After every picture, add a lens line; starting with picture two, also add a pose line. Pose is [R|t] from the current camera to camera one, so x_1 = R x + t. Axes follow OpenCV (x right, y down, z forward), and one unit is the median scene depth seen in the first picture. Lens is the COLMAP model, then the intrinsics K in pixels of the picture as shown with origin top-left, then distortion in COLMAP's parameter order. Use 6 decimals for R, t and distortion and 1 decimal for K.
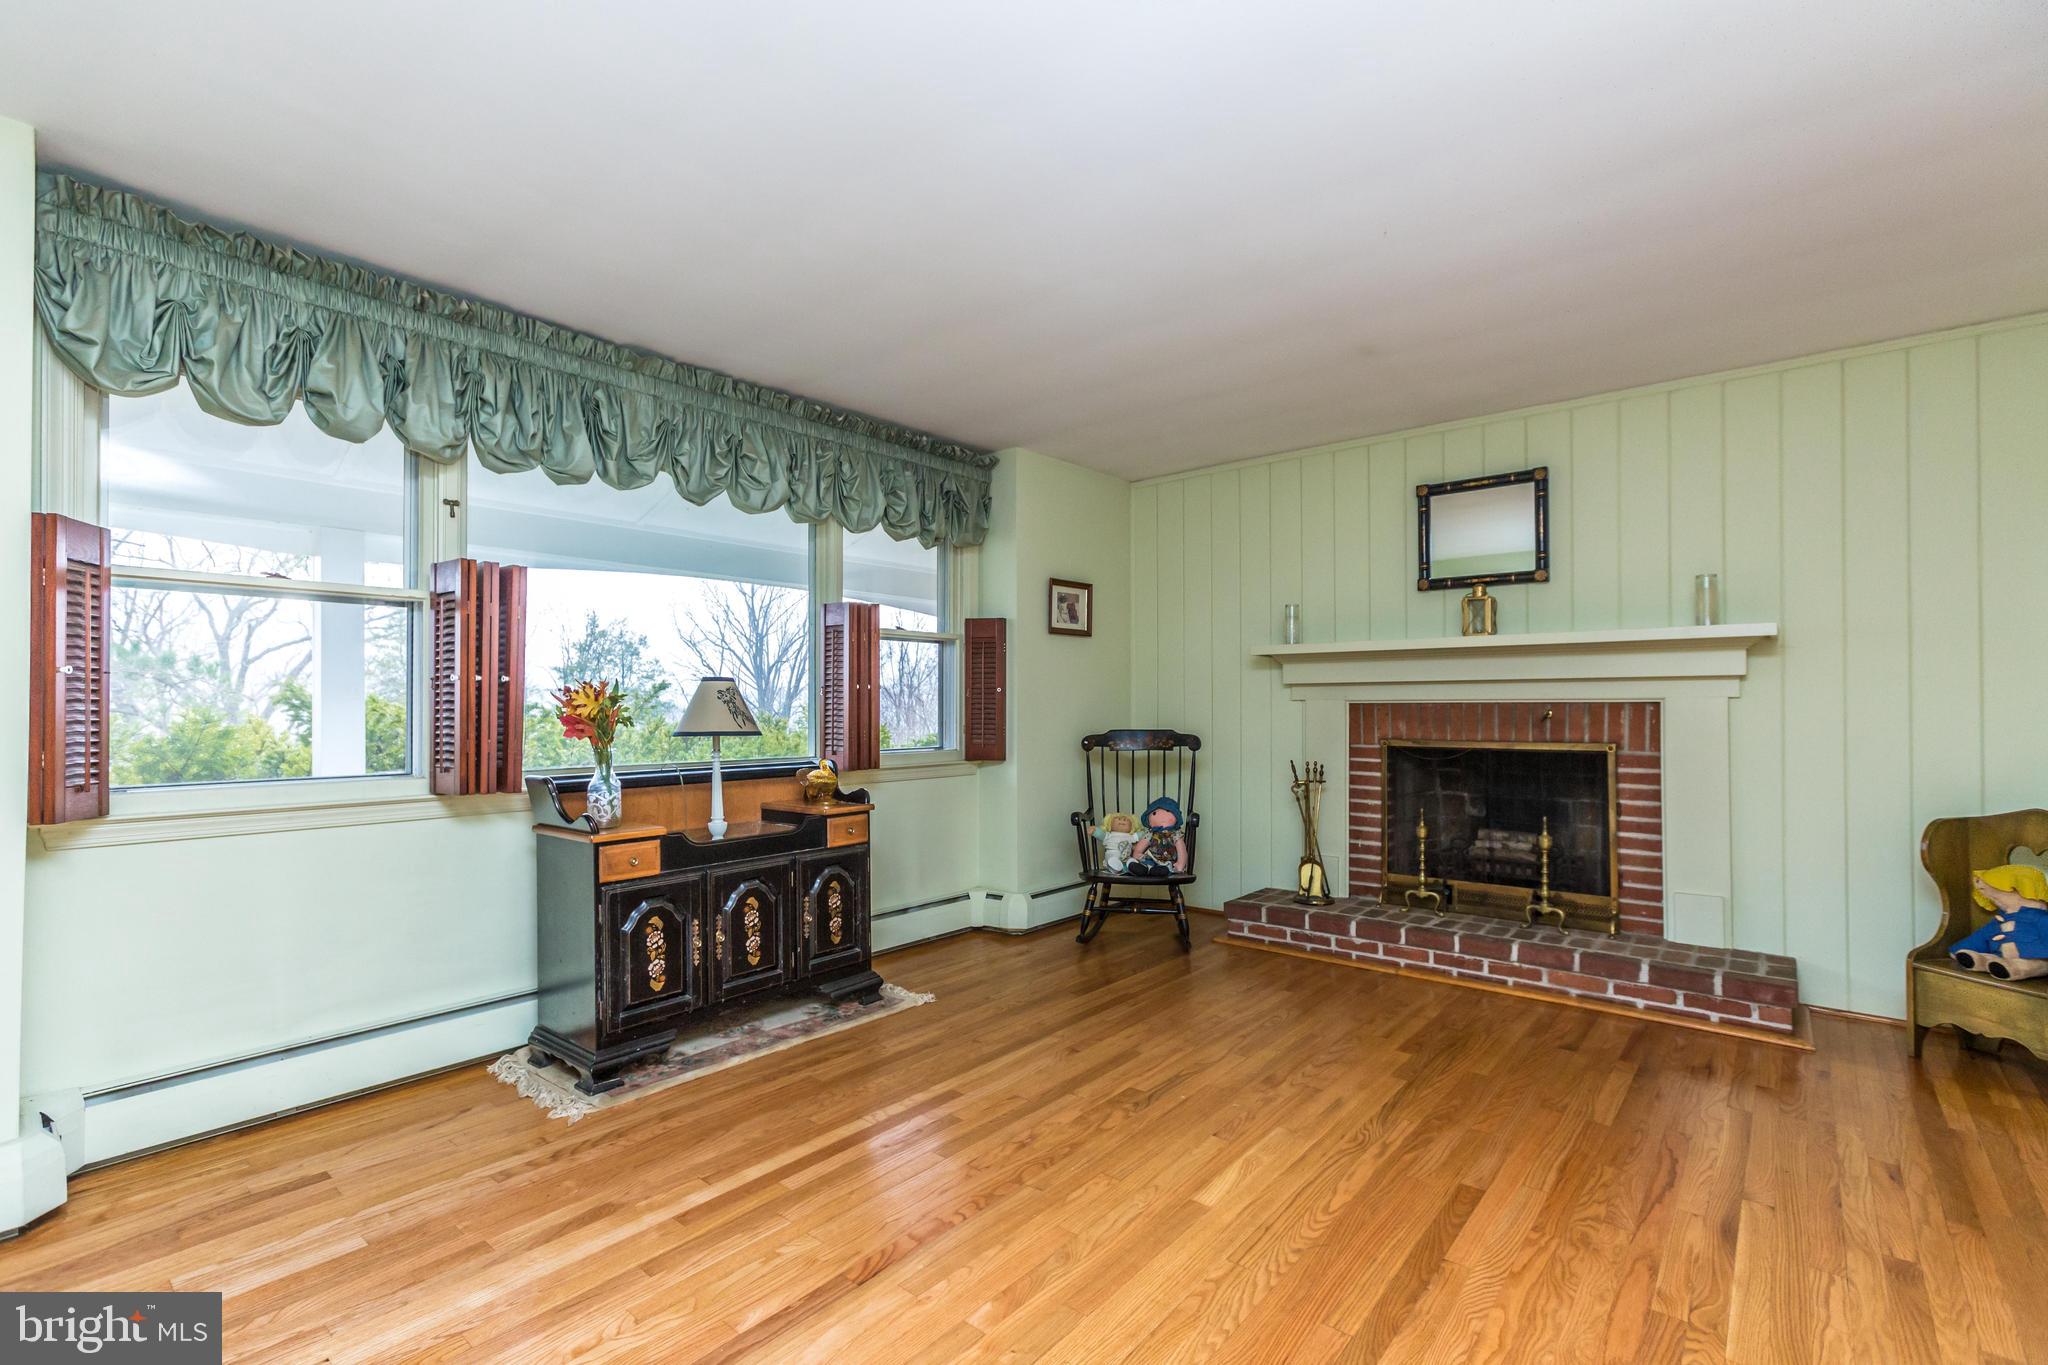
lens RADIAL K [[927.1, 0, 1004.7], [0, 927.1, 704.2], [0, 0, 1]] dist [-0.009386, 0.010332]
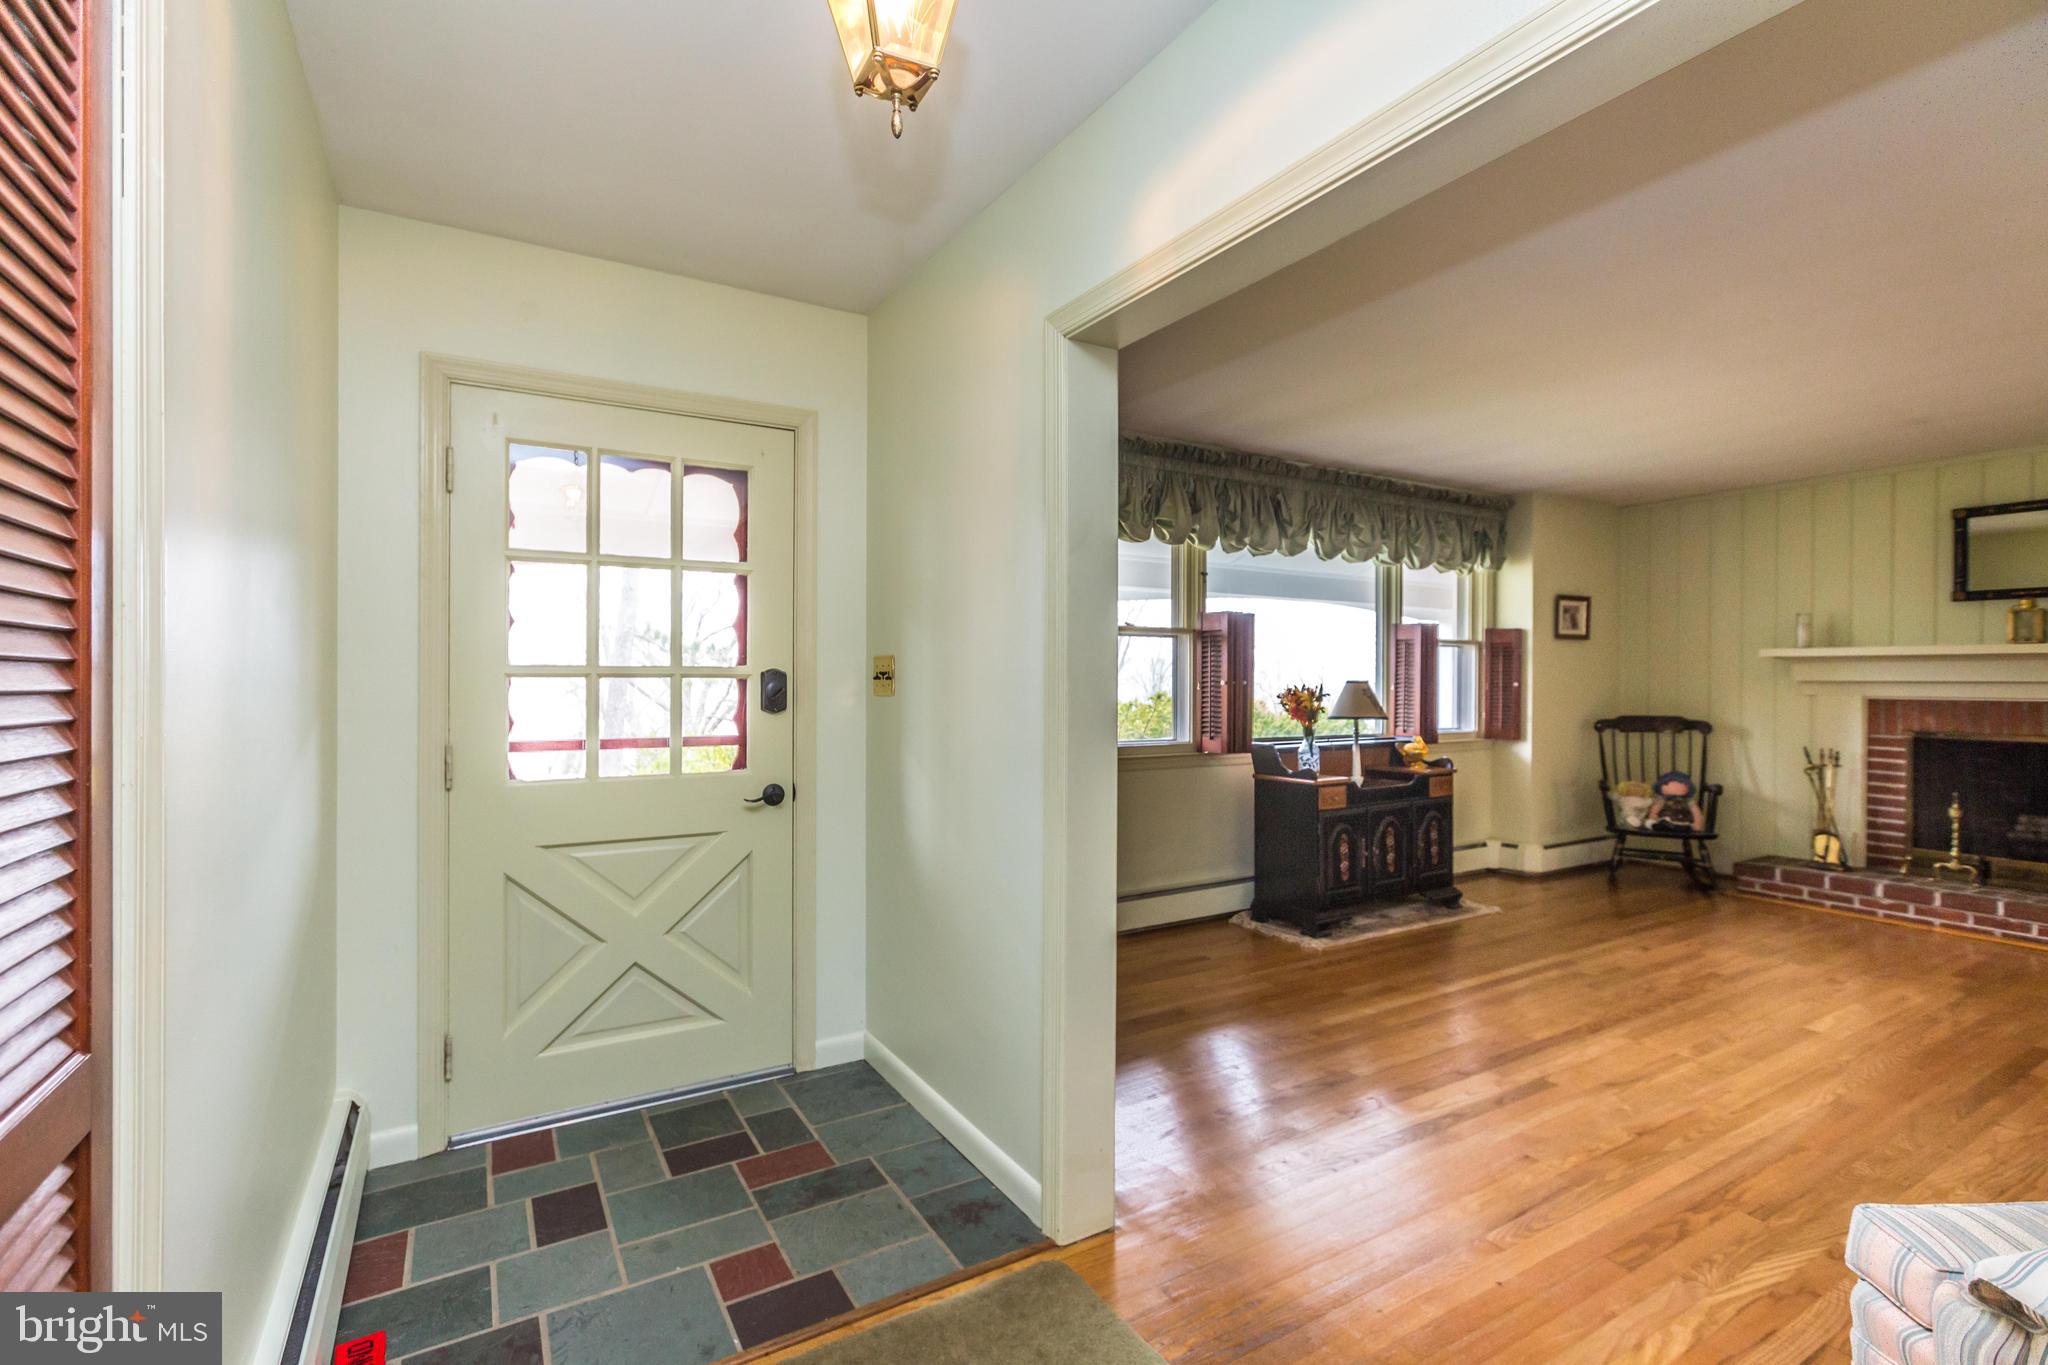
lens RADIAL K [[927.1, 0, 977.4], [0, 927.1, 681.3], [0, 0, 1]] dist [-0.009386, 0.010332]
pose [[0.942994, 0.007389, -0.332728, -0.355605], [-0.004881, 0.999953, 0.008373, -0.033404], [0.332774, -0.006272, 0.942986, -0.560878]]
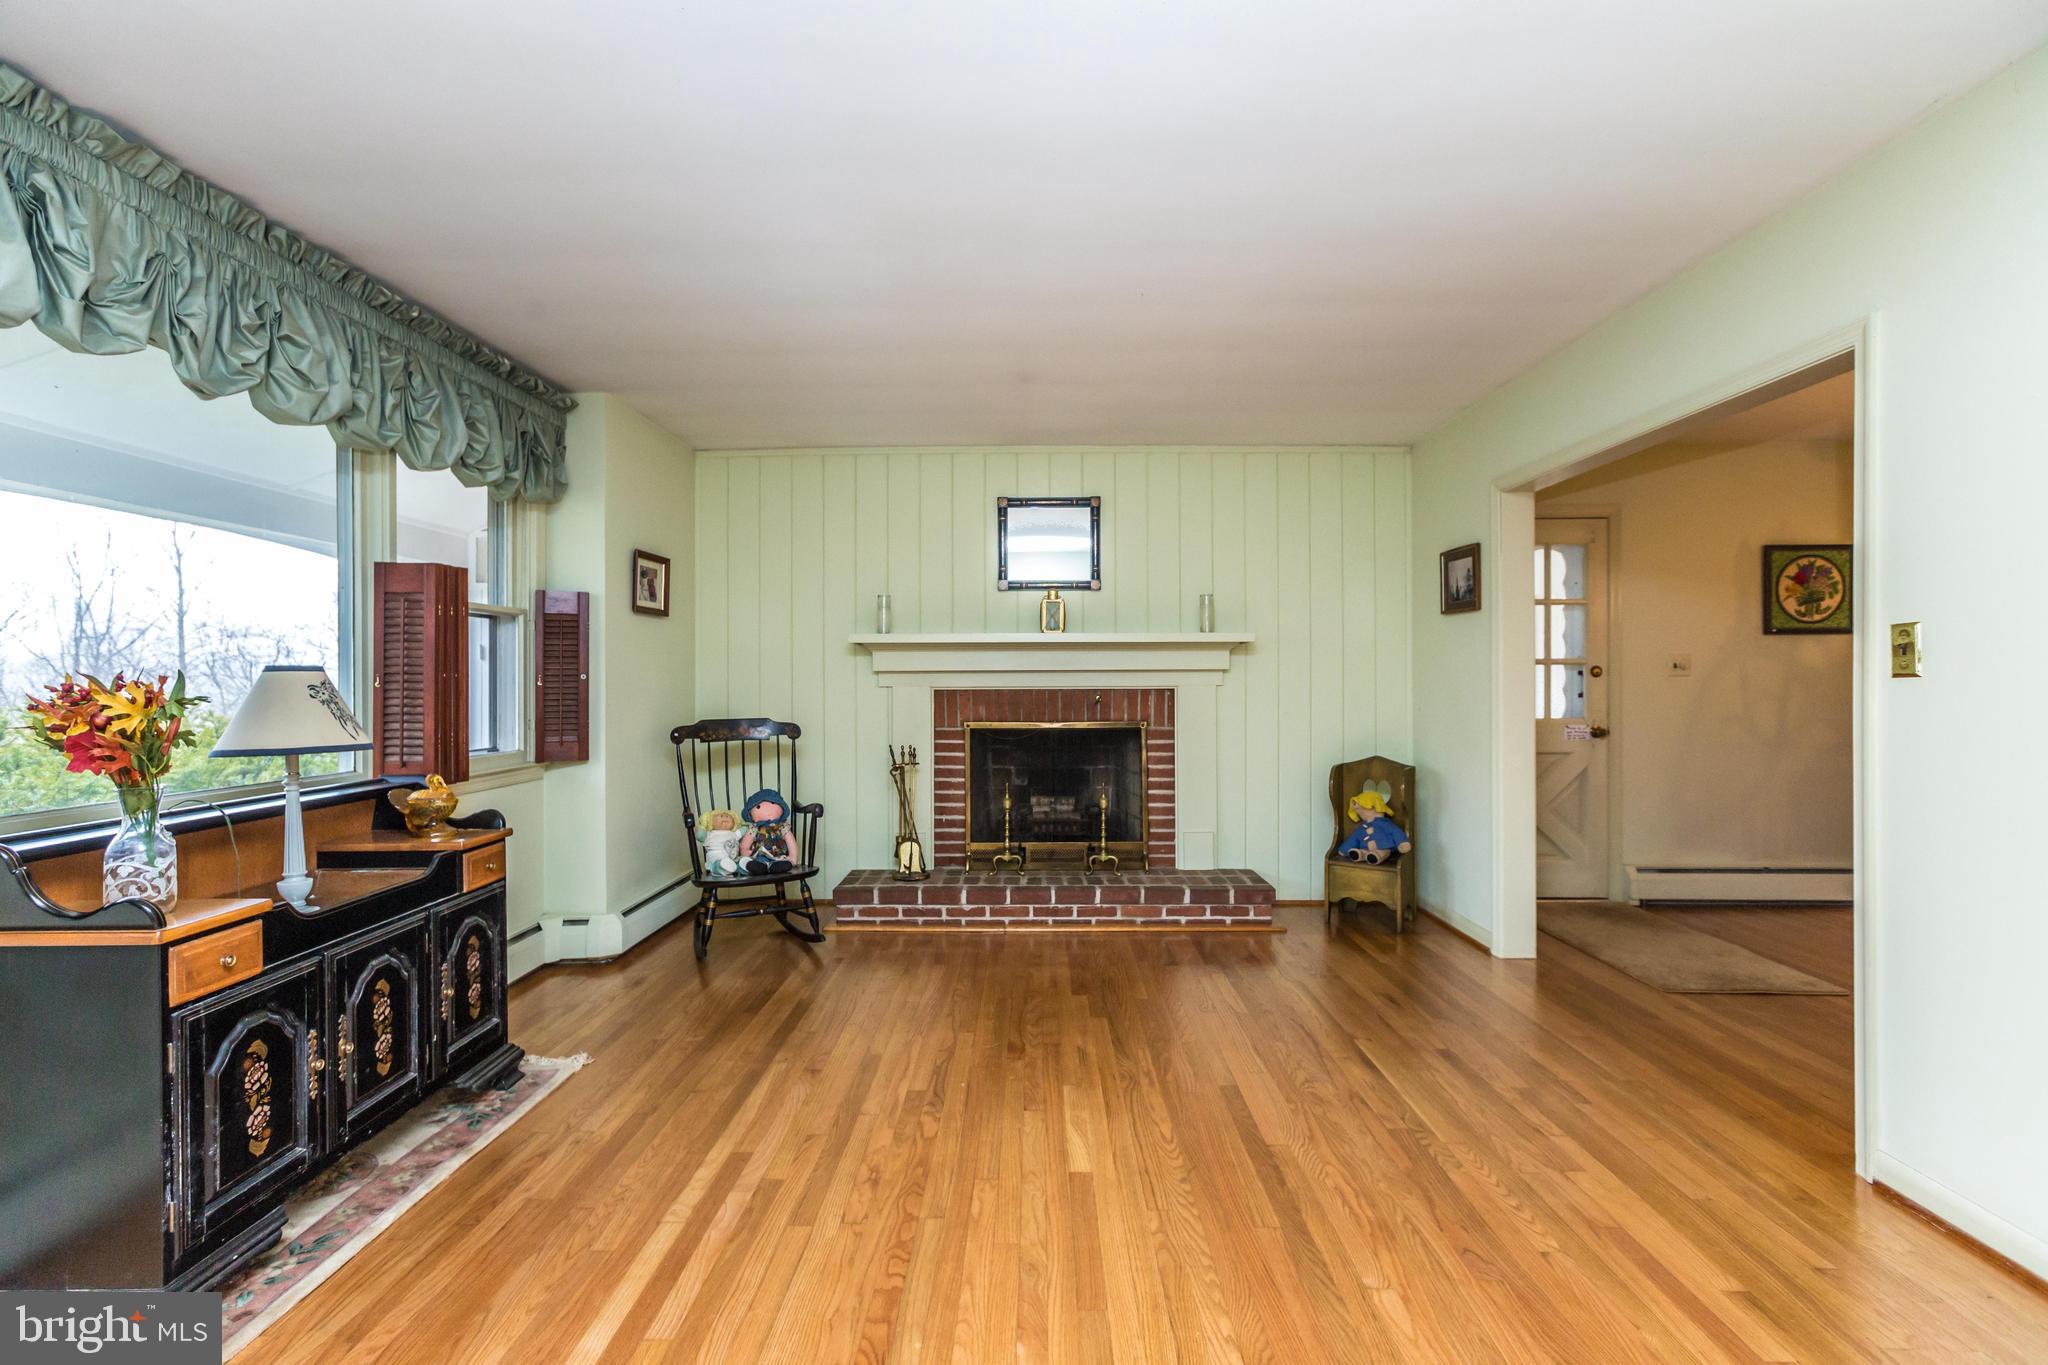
lens RADIAL K [[927.1, 0, 1012.9], [0, 927.1, 681.6], [0, 0, 1]] dist [-0.009386, 0.010332]
pose [[0.768655, -0.003317, 0.639654, -0.308320], [0.001873, 0.999994, 0.002934, -0.016457], [-0.639660, -0.001057, 0.768657, 0.135390]]
